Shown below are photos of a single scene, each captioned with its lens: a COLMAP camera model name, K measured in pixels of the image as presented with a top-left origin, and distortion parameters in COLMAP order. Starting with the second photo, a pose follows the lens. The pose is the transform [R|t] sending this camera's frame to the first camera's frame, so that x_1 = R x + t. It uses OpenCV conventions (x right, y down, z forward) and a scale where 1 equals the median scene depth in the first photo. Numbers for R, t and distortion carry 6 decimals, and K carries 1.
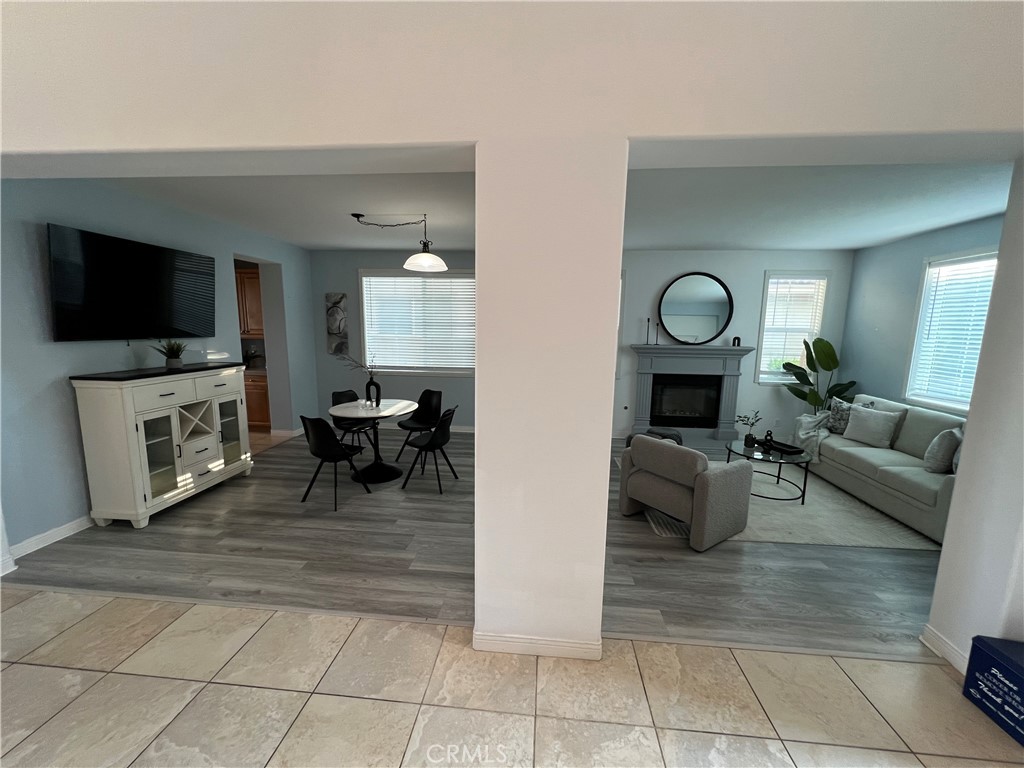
lens RADIAL K [[407.8, 0, 511.3], [0, 407.8, 386.4], [0, 0, 1]] dist [-0.000311, 0.000610]
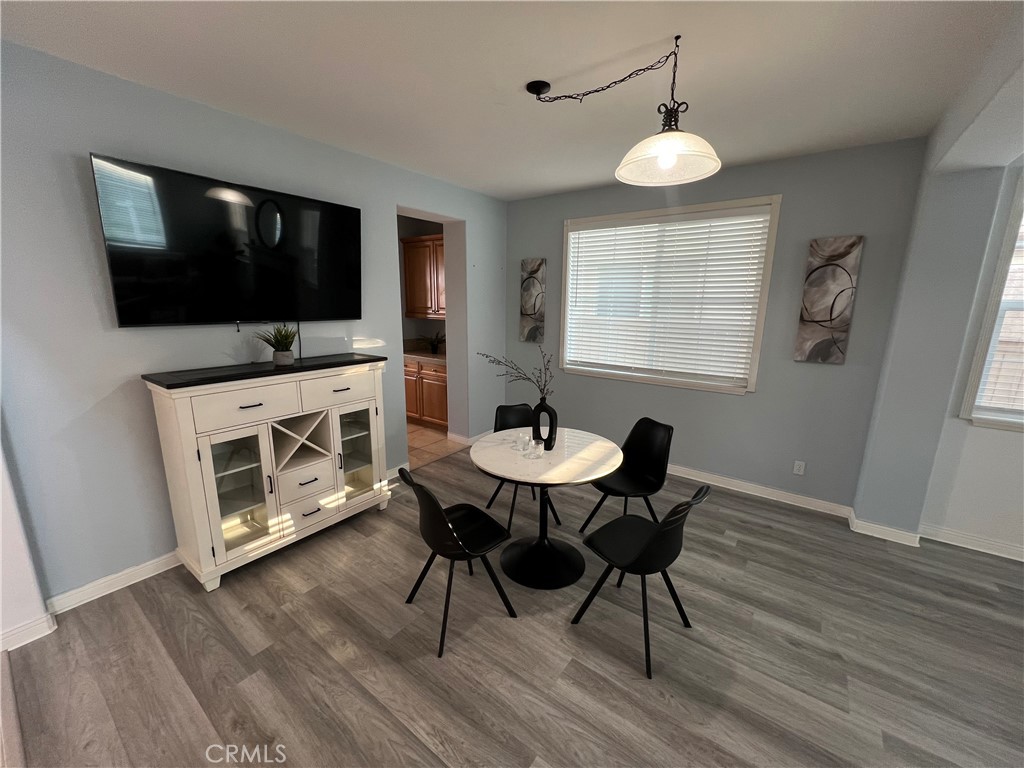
lens RADIAL K [[407.8, 0, 510.7], [0, 407.8, 388.0], [0, 0, 1]] dist [-0.000311, 0.000610]
pose [[0.851934, 0.106046, -0.512799, -0.111634], [-0.076050, 0.993953, 0.079204, -0.088290], [0.518097, -0.028478, 0.854848, 0.580029]]
